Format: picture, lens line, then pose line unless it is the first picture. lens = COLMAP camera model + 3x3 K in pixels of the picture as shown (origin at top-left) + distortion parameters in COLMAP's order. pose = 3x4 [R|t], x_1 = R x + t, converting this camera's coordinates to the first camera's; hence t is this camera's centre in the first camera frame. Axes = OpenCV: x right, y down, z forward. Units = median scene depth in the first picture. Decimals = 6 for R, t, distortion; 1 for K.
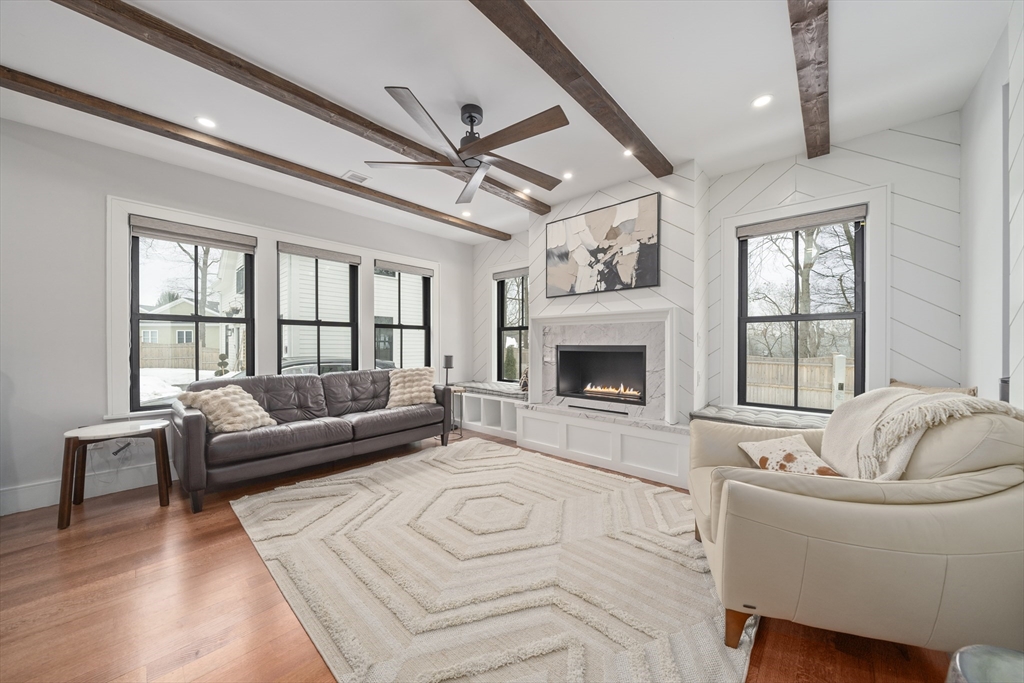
lens RADIAL K [[355.7, 0, 518.9], [0, 355.7, 344.5], [0, 0, 1]] dist [-0.007007, -0.000209]
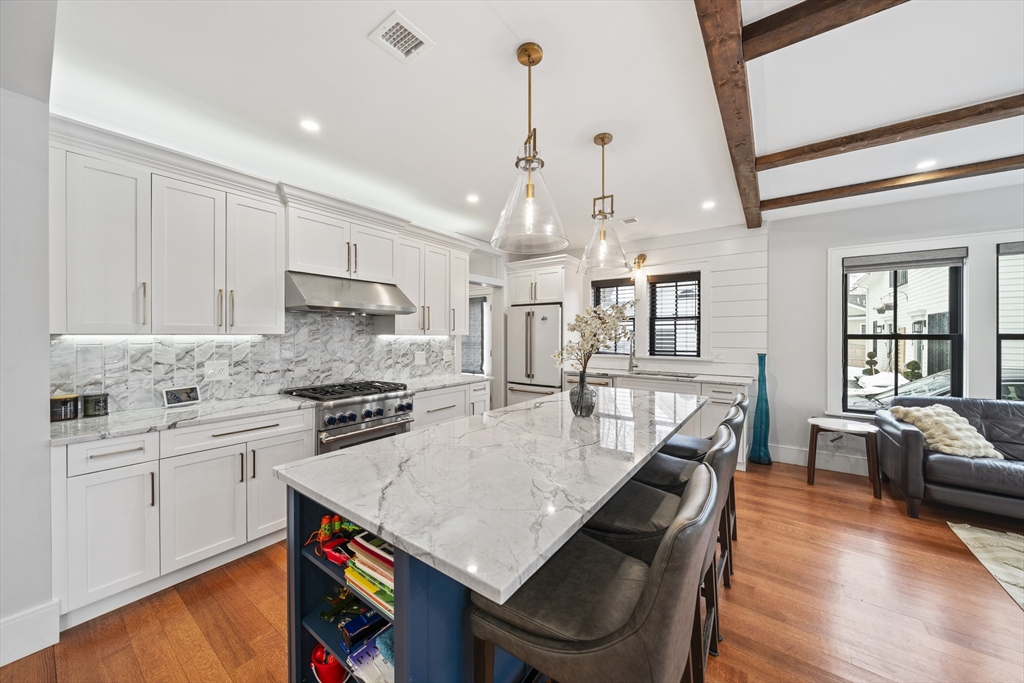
lens RADIAL K [[355.7, 0, 520.5], [0, 355.7, 336.2], [0, 0, 1]] dist [-0.007007, -0.000209]
pose [[0.113326, 0.002009, -0.993556, 0.039369], [-0.004014, 0.999991, 0.001564, -0.073337], [0.993550, 0.003811, 0.113333, -0.279547]]
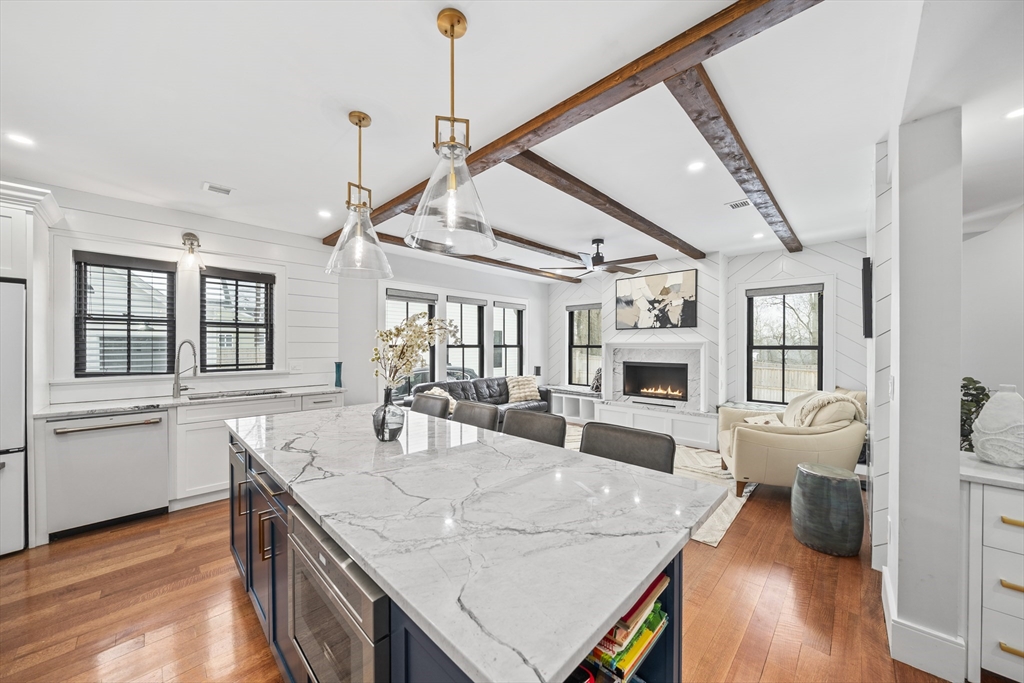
lens RADIAL K [[355.7, 0, 515.3], [0, 355.7, 345.8], [0, 0, 1]] dist [-0.007007, -0.000209]
pose [[0.999094, 0.001171, -0.042532, -0.349251], [-0.001209, 0.999999, -0.000867, -0.075662], [0.042531, 0.000918, 0.999095, -0.628542]]
